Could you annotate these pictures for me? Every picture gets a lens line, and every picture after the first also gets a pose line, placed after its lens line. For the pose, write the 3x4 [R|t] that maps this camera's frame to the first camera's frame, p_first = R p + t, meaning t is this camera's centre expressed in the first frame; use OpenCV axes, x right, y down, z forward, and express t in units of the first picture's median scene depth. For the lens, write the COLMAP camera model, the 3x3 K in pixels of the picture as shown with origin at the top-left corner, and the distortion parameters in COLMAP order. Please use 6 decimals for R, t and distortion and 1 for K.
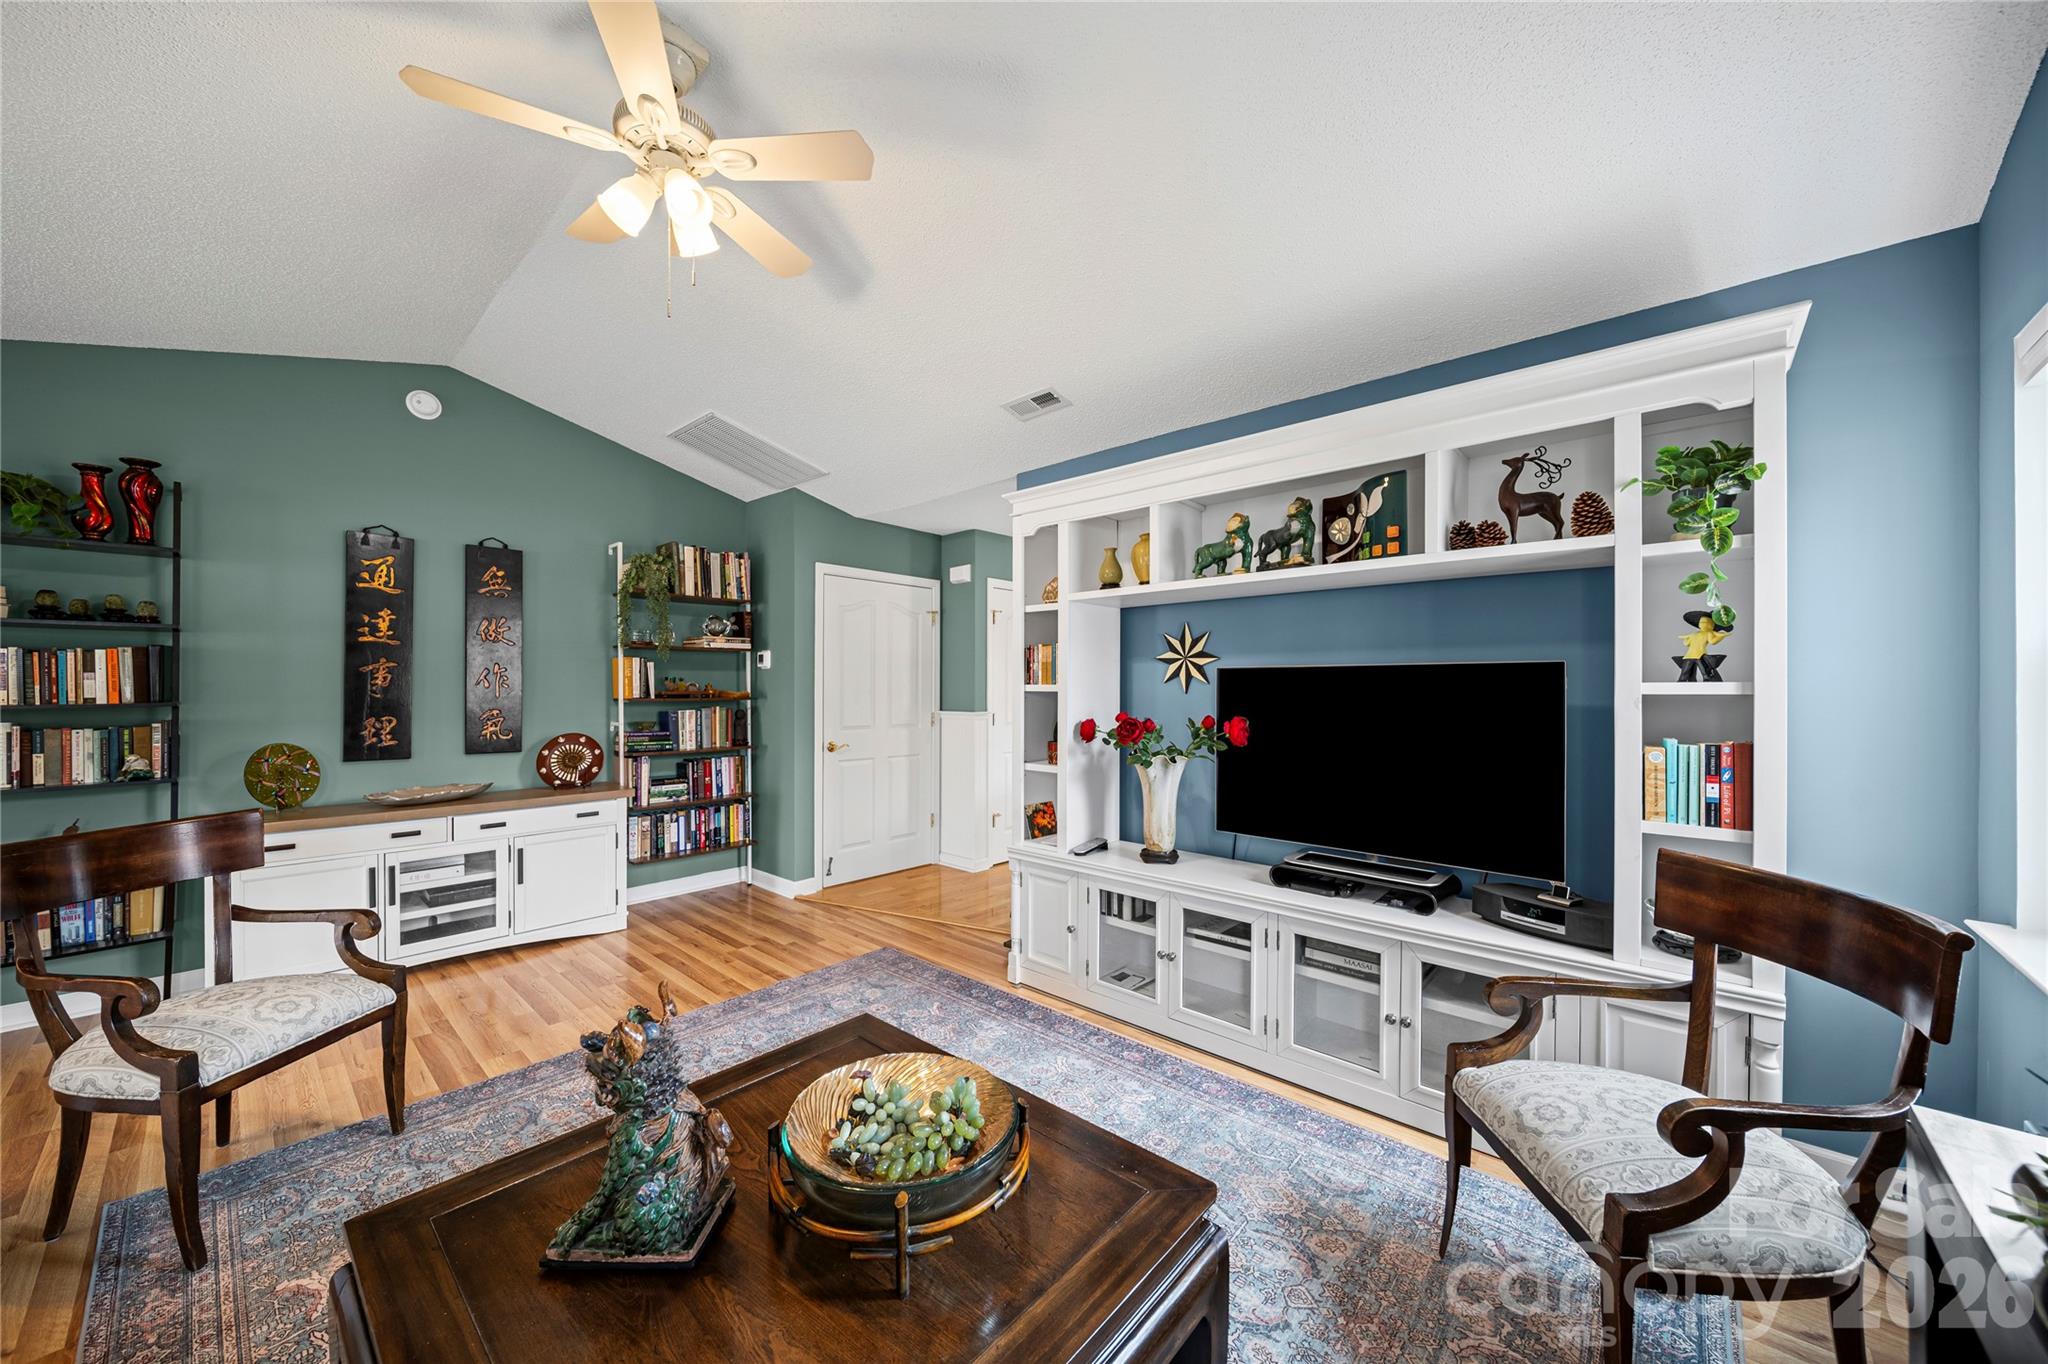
lens RADIAL K [[728.1, 0, 1029.2], [0, 728.1, 690.6], [0, 0, 1]] dist [0.002017, -0.001912]
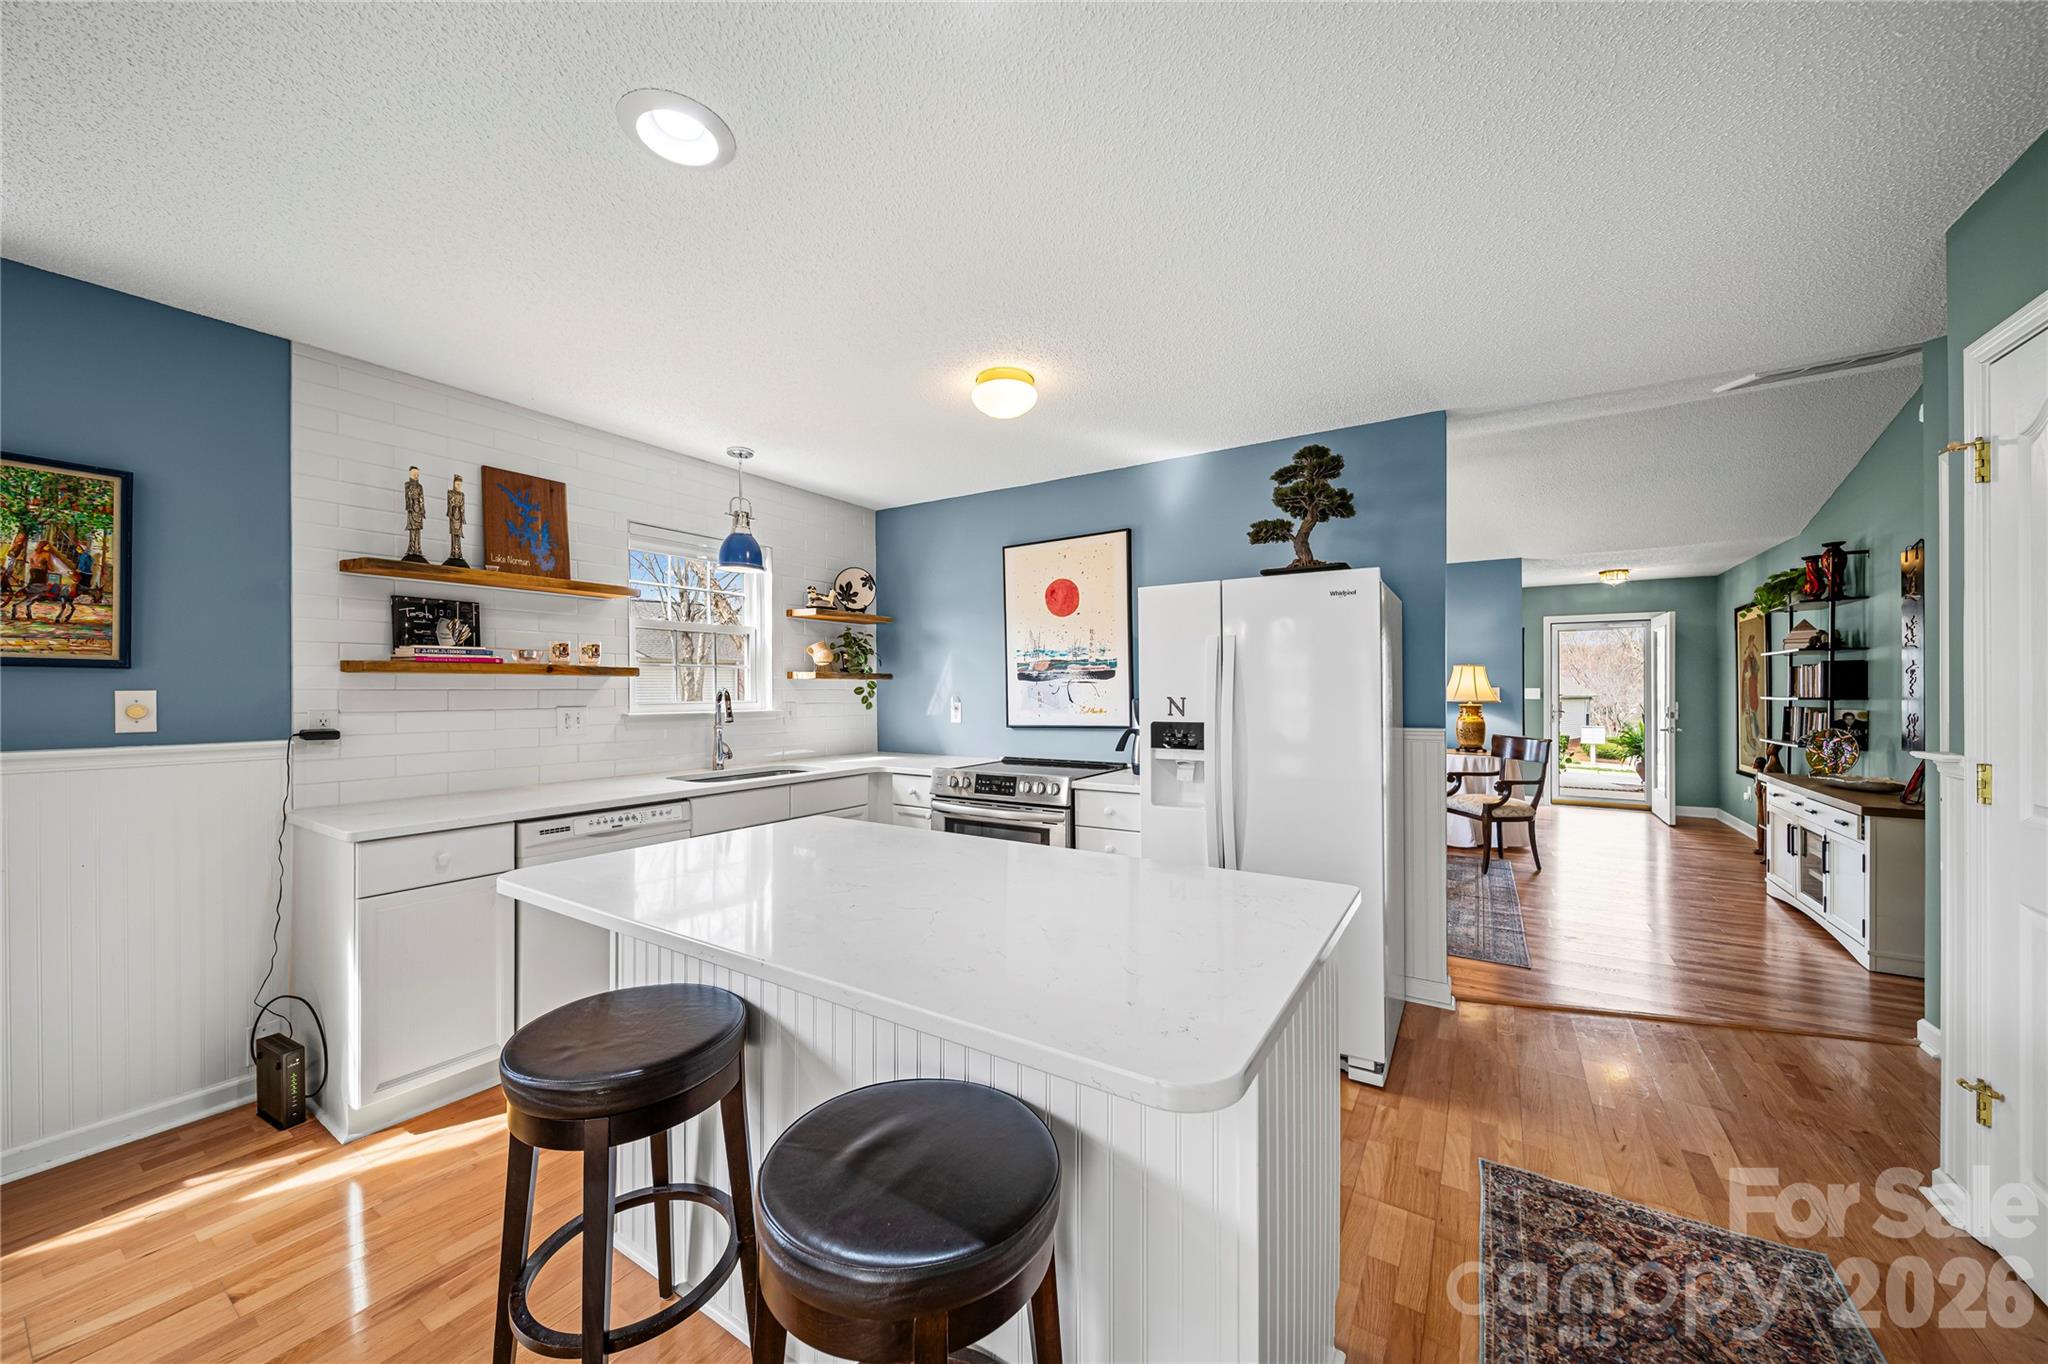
lens RADIAL K [[728.1, 0, 1034.3], [0, 728.1, 690.7], [0, 0, 1]] dist [0.002017, -0.001912]
pose [[-0.984524, -0.000558, -0.175246, 0.606369], [-0.001249, 0.999992, 0.003833, -0.001396], [0.175243, 0.003992, -0.984517, 1.865238]]
